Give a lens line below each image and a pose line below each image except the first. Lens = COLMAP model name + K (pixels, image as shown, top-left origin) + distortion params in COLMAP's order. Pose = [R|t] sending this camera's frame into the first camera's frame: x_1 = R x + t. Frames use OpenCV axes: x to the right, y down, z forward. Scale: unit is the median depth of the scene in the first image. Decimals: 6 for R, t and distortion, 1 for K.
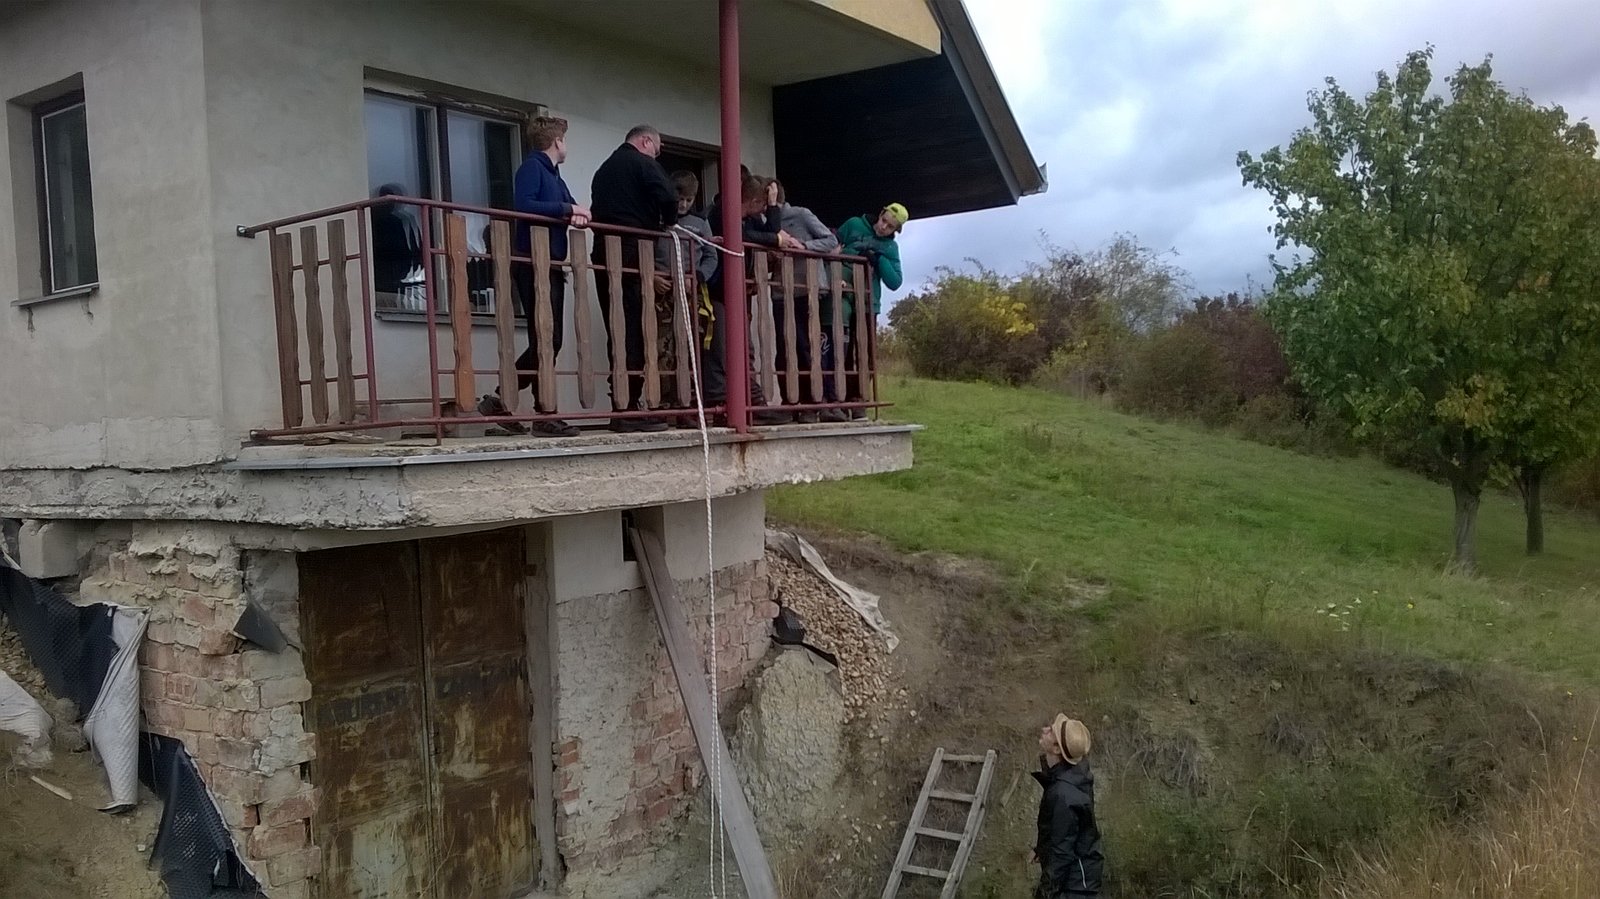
lens RADIAL K [[1347.7, 0, 798.5], [0, 1347.7, 462.5], [0, 0, 1]] dist [0.091312, -0.202476]
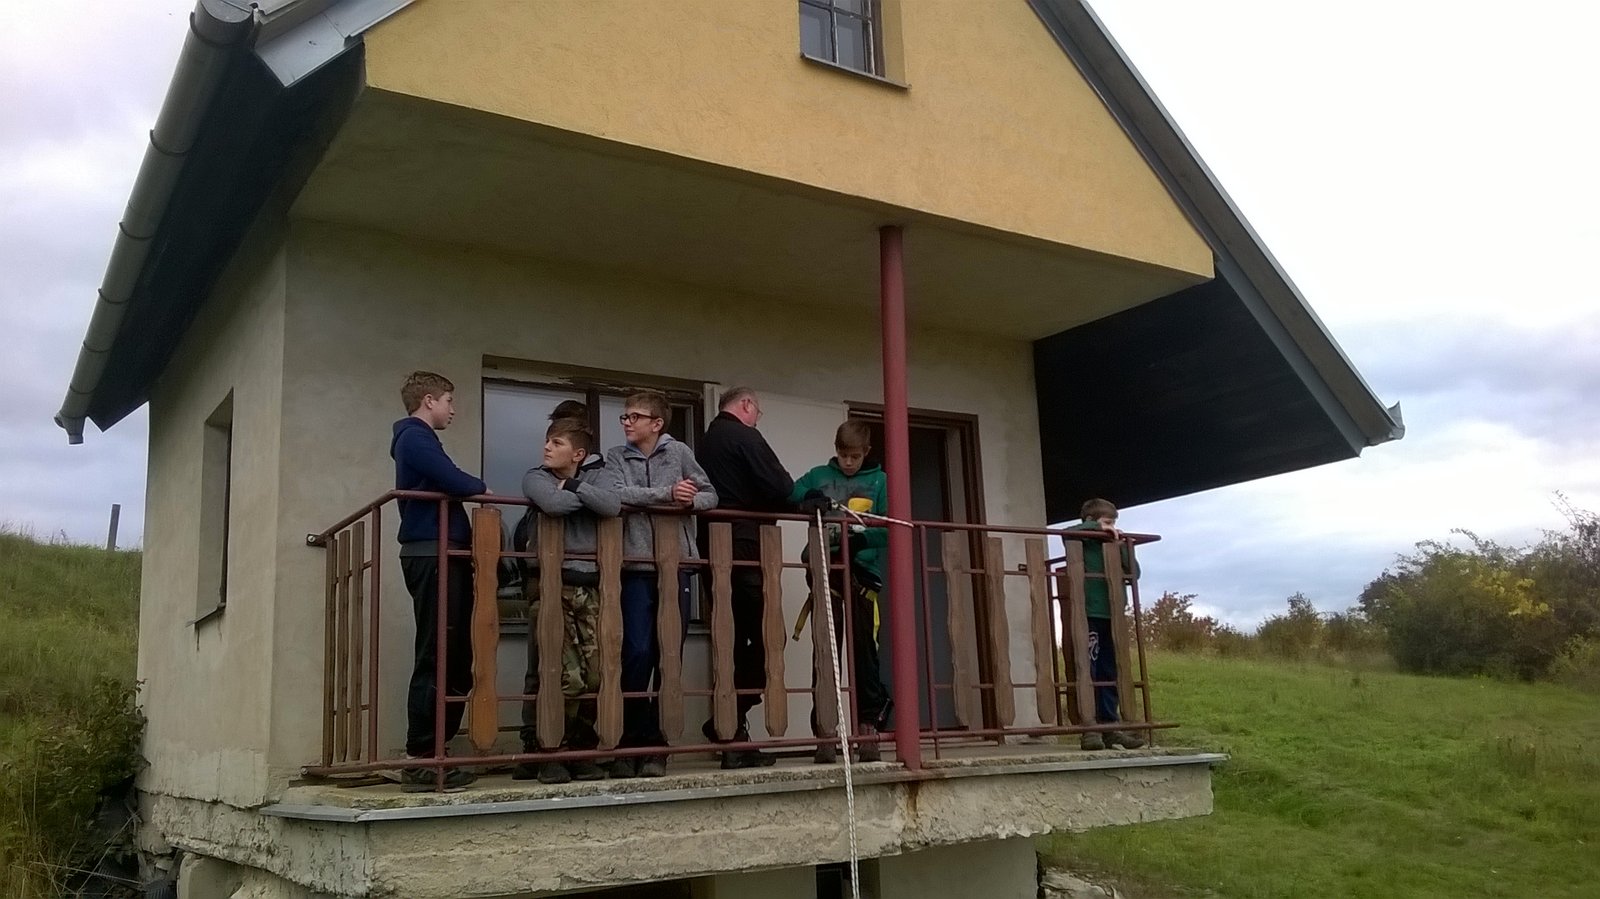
lens RADIAL K [[1361.3, 0, 797.4], [0, 1361.3, 445.9], [0, 0, 1]] dist [0.075732, -0.176698]
pose [[0.931484, -0.069126, -0.357154, 0.167819], [-0.011918, 0.975455, -0.219877, -0.026638], [0.363587, 0.209068, 0.907797, 0.211349]]
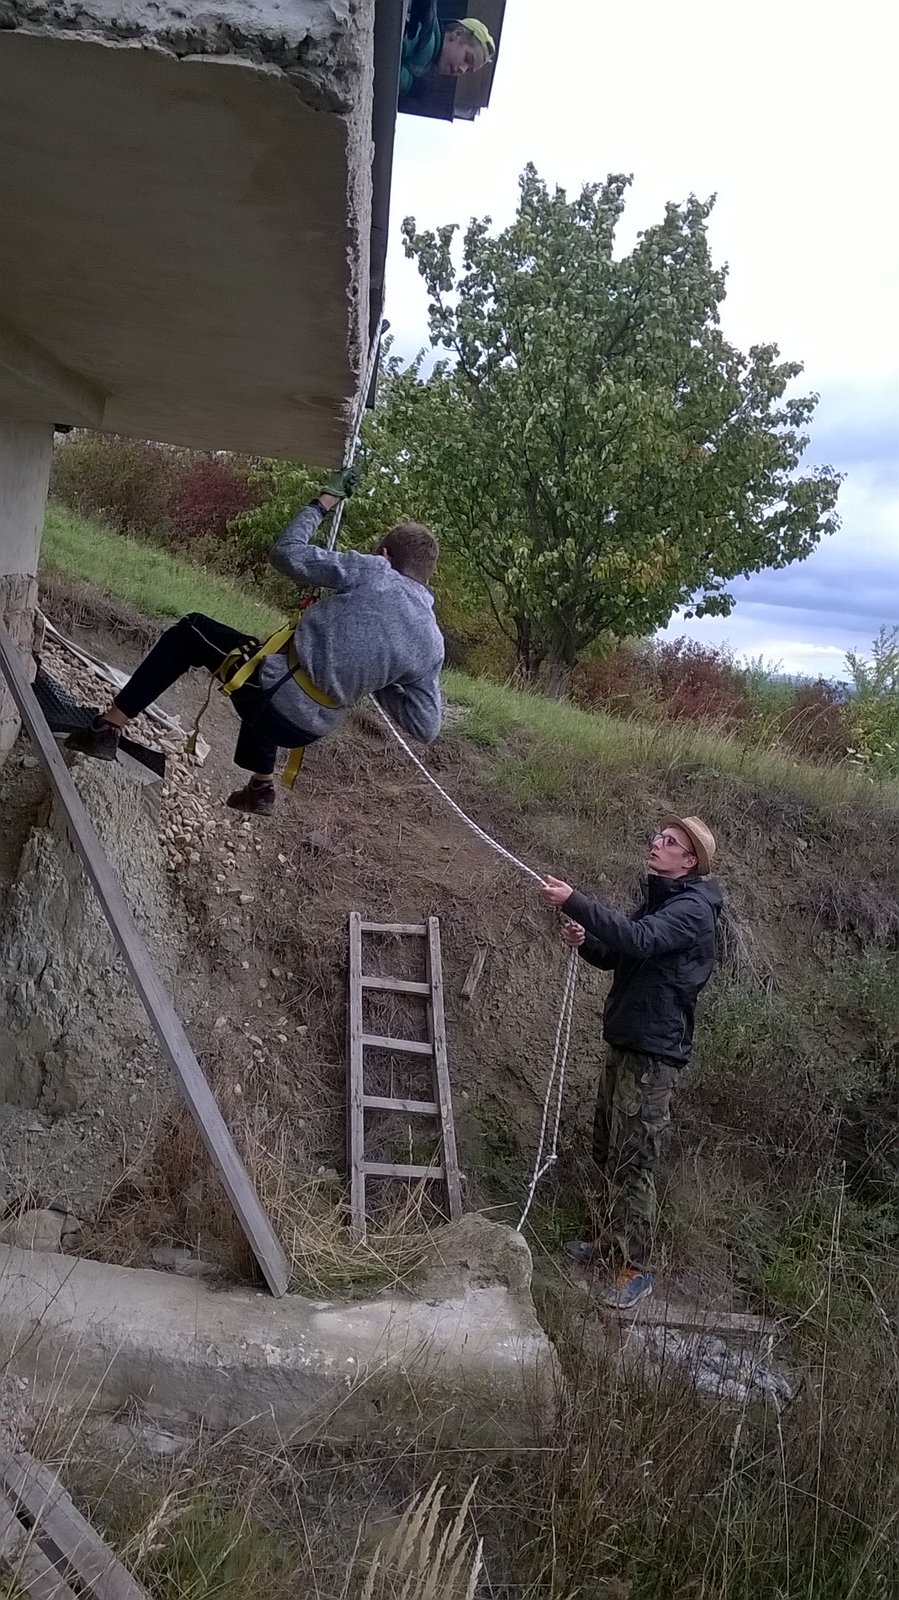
lens RADIAL K [[1361.3, 0, 452.7], [0, 1361.3, 808.4], [0, 0, 1]] dist [0.075732, -0.176698]
pose [[0.753561, 0.077507, 0.652792, -0.298234], [-0.156845, 0.985545, 0.064041, 0.118318], [-0.638393, -0.150646, 0.754825, 0.510915]]
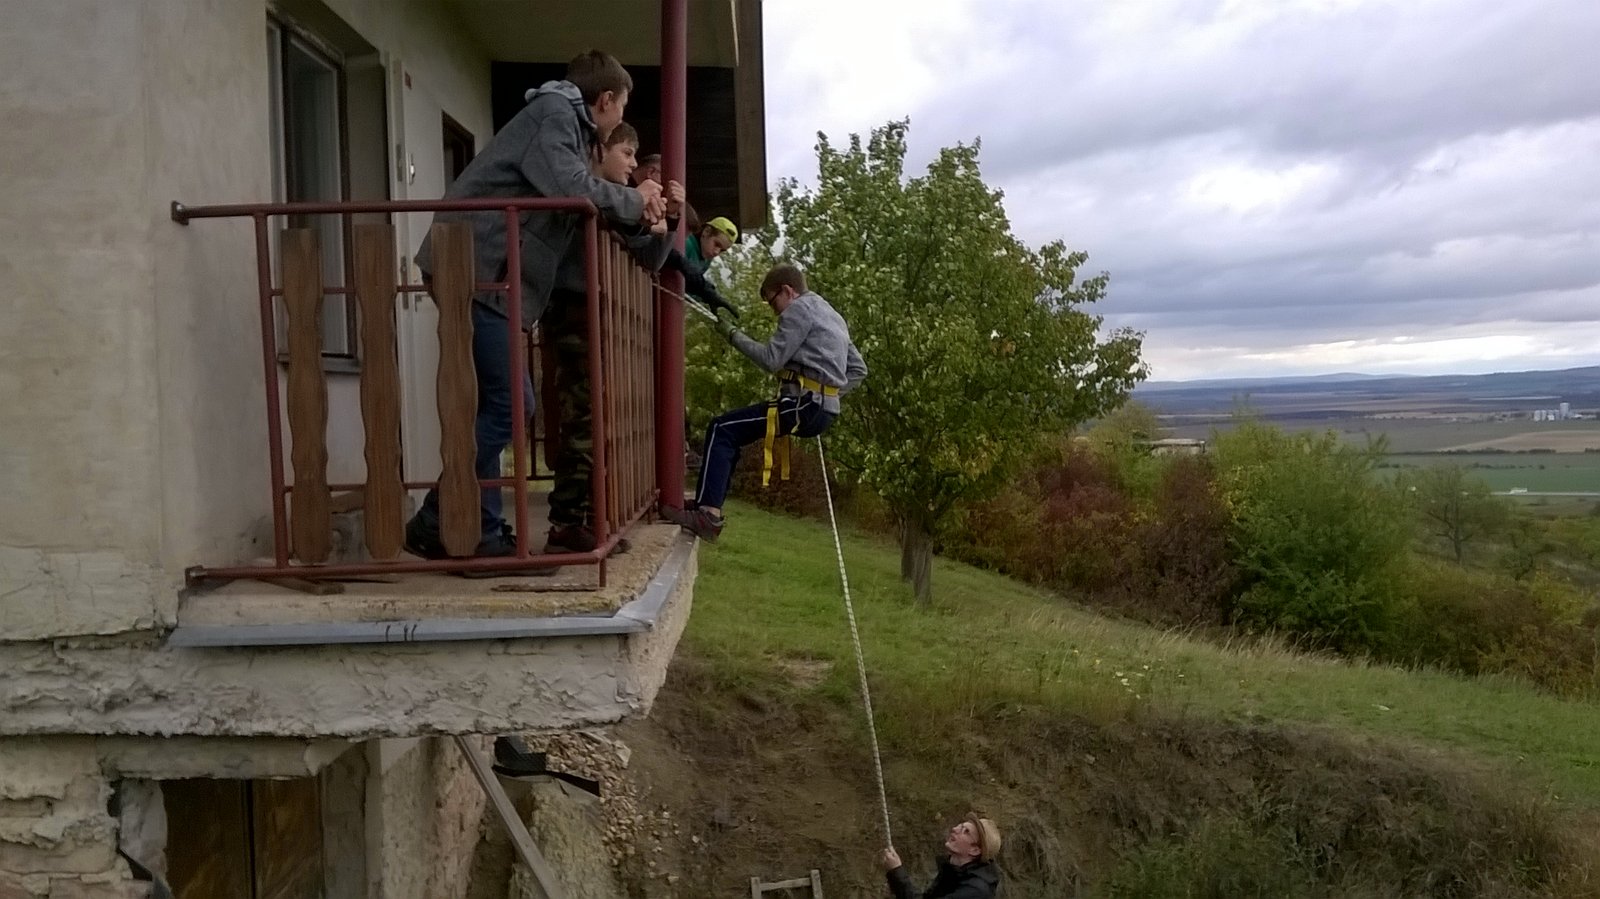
lens RADIAL K [[1361.3, 0, 805.0], [0, 1361.3, 447.1], [0, 0, 1]] dist [0.075732, -0.176698]
pose [[0.793057, 0.009400, 0.609075, -0.416371], [0.000220, 0.999876, -0.015719, -0.049389], [-0.609148, 0.012600, 0.792957, 0.303657]]
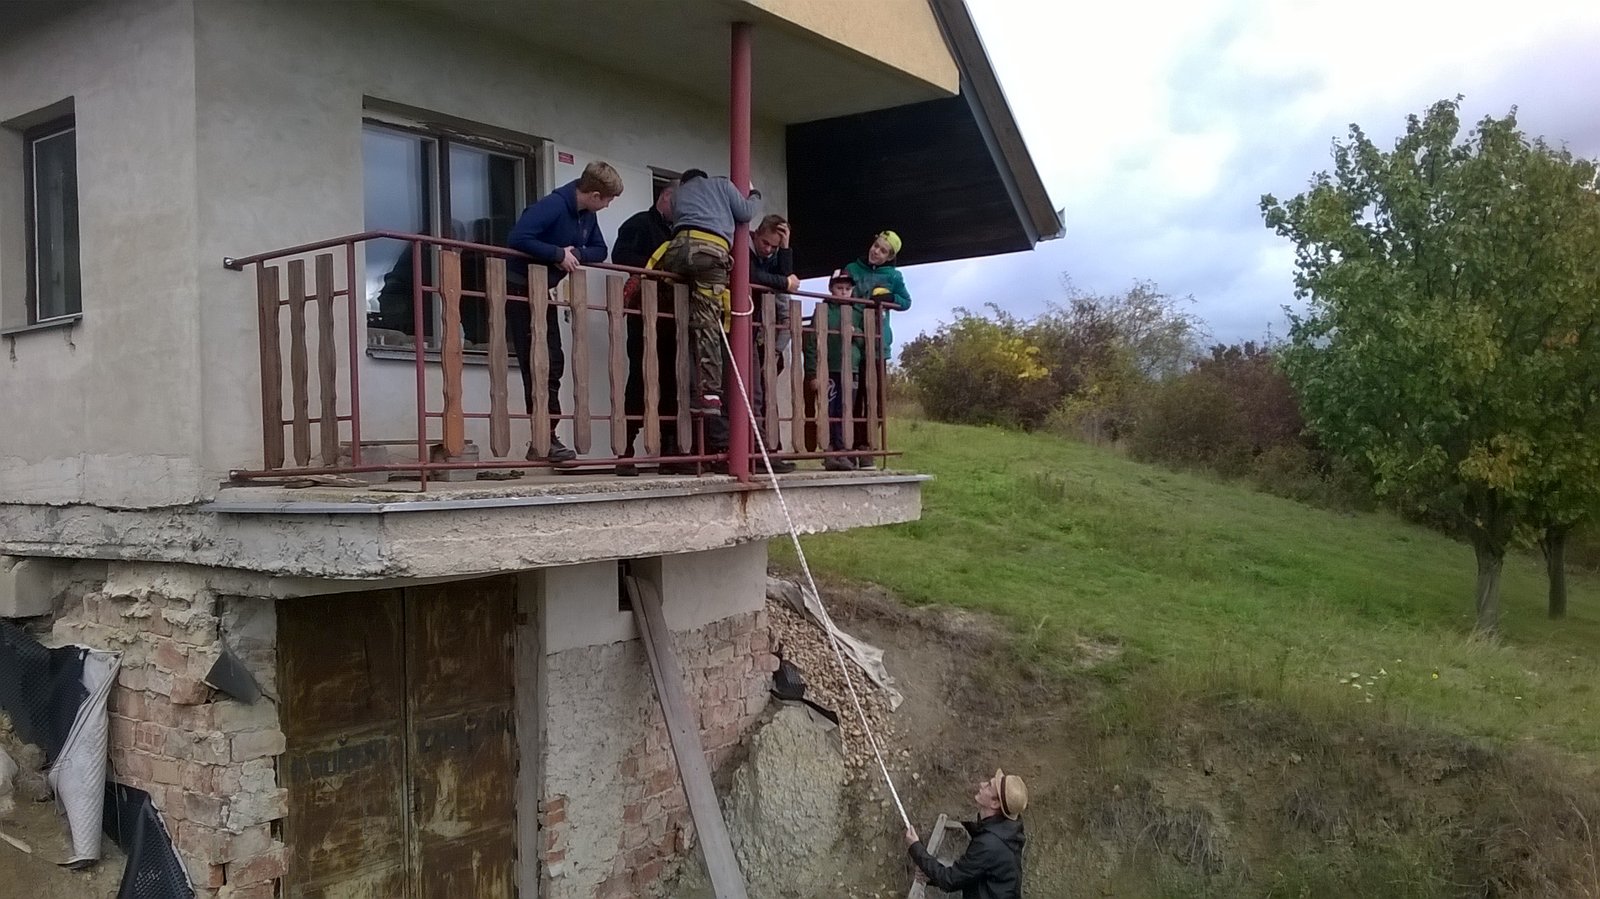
lens RADIAL K [[1361.3, 0, 802.1], [0, 1361.3, 458.9], [0, 0, 1]] dist [0.075732, -0.176698]
pose [[0.999736, 0.022670, -0.003703, 0.002523], [-0.022770, 0.999303, -0.029581, -0.009492], [0.003029, 0.029658, 0.999556, 0.026656]]
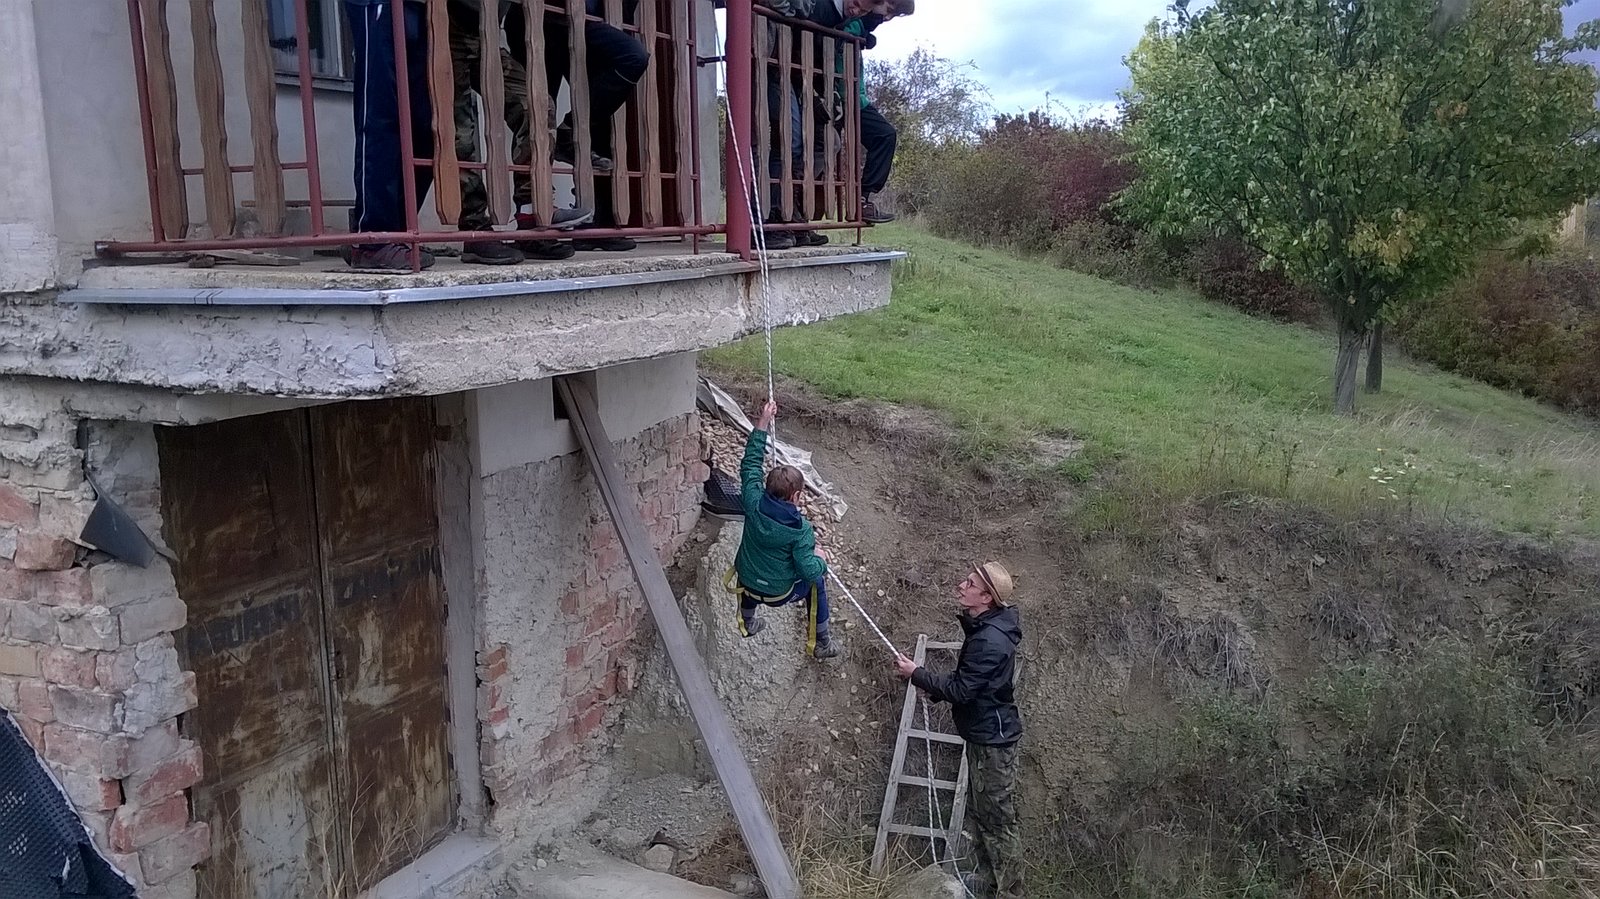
lens RADIAL K [[1361.3, 0, 800.5], [0, 1361.3, 464.7], [0, 0, 1]] dist [0.075732, -0.176698]
pose [[0.977769, -0.007354, 0.209555, -0.157939], [-0.021039, 0.990901, 0.132942, -0.009310], [-0.208626, -0.134395, 0.968717, 0.202455]]
